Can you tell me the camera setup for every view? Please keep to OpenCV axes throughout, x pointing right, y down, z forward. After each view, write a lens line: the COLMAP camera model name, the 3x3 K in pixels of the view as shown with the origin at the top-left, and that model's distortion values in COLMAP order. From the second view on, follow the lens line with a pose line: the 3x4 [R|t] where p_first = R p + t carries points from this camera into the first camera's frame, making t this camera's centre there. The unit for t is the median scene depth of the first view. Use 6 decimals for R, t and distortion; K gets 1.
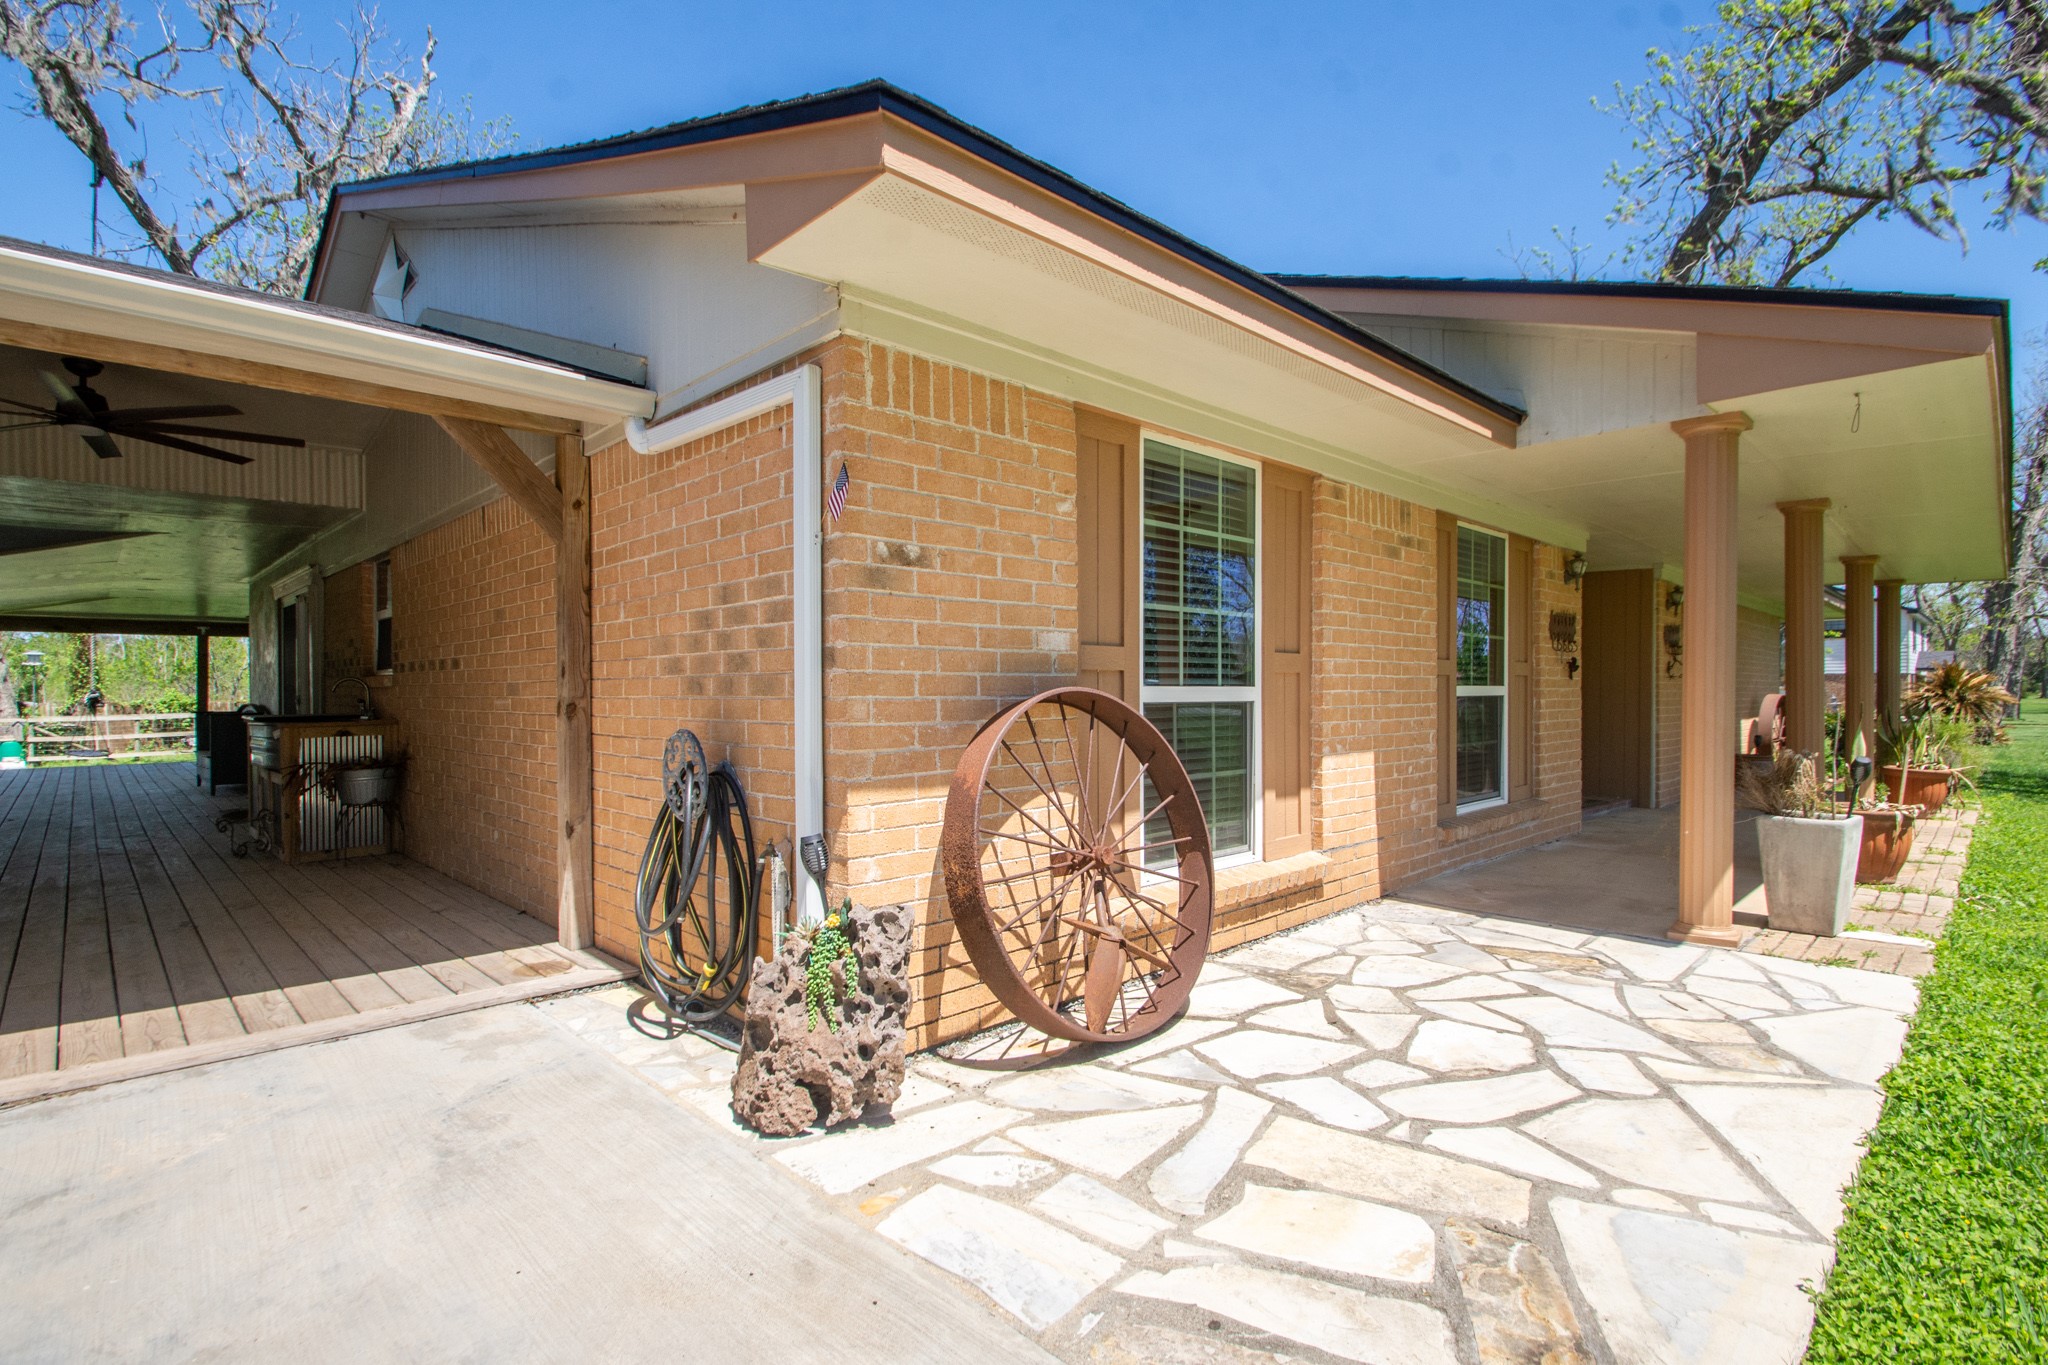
lens RADIAL K [[984.9, 0, 1033.9], [0, 984.9, 694.2], [0, 0, 1]] dist [-0.013988, -0.000768]
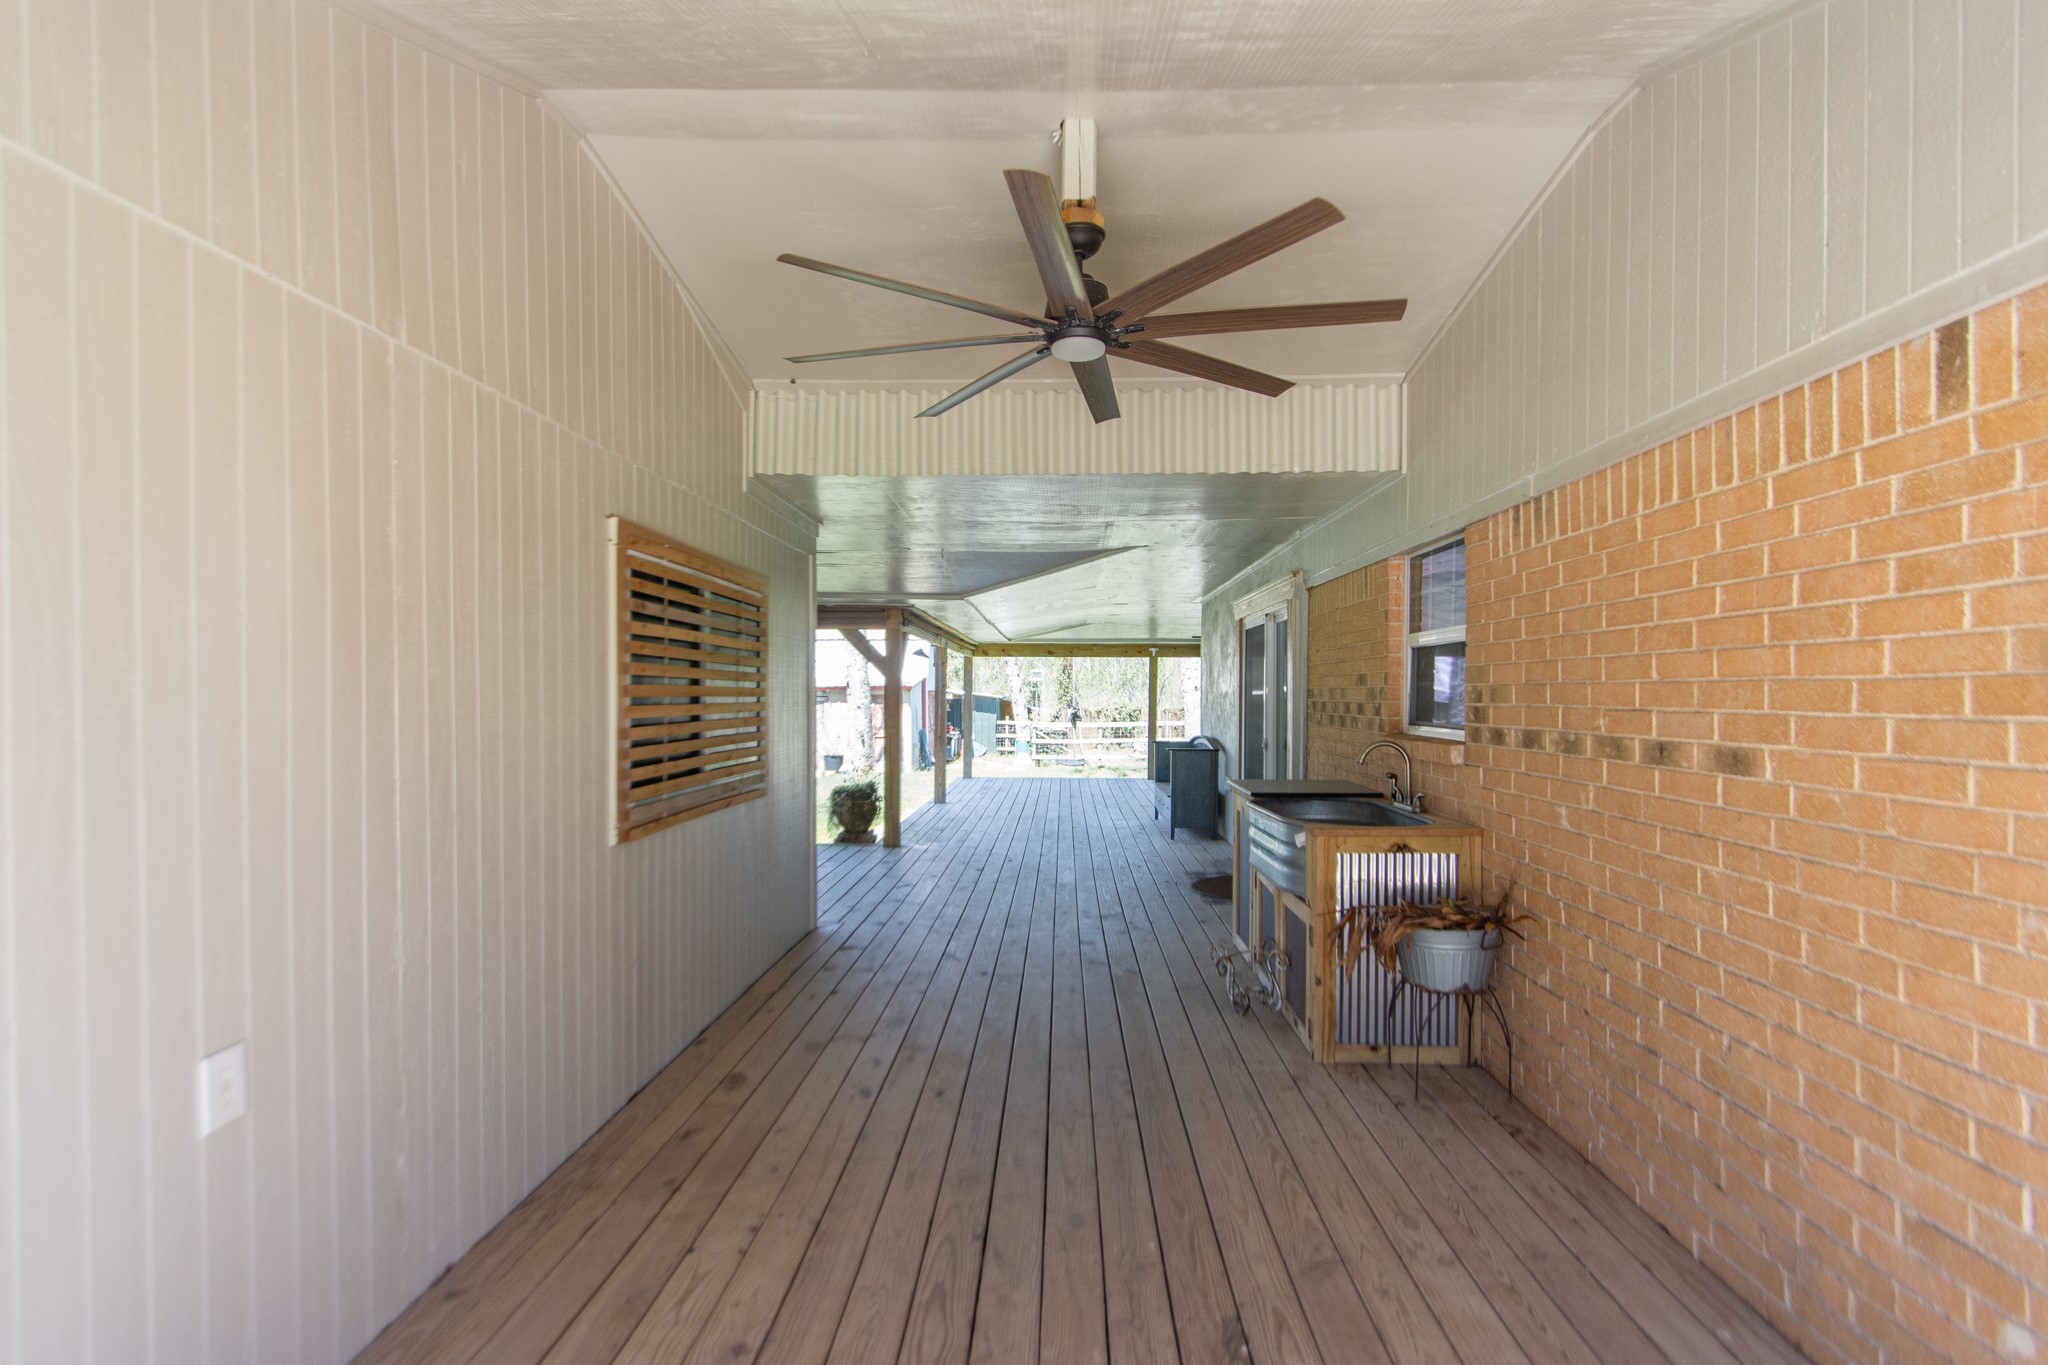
lens RADIAL K [[888.3, 0, 1024.0], [0, 888.3, 682.5], [0, 0, 1]] dist [-0.010229, -0.000454]
pose [[0.682077, 0.007003, -0.731247, -0.374759], [-0.011677, 0.999931, -0.001316, -0.043436], [0.731187, 0.009436, 0.682112, 0.376508]]
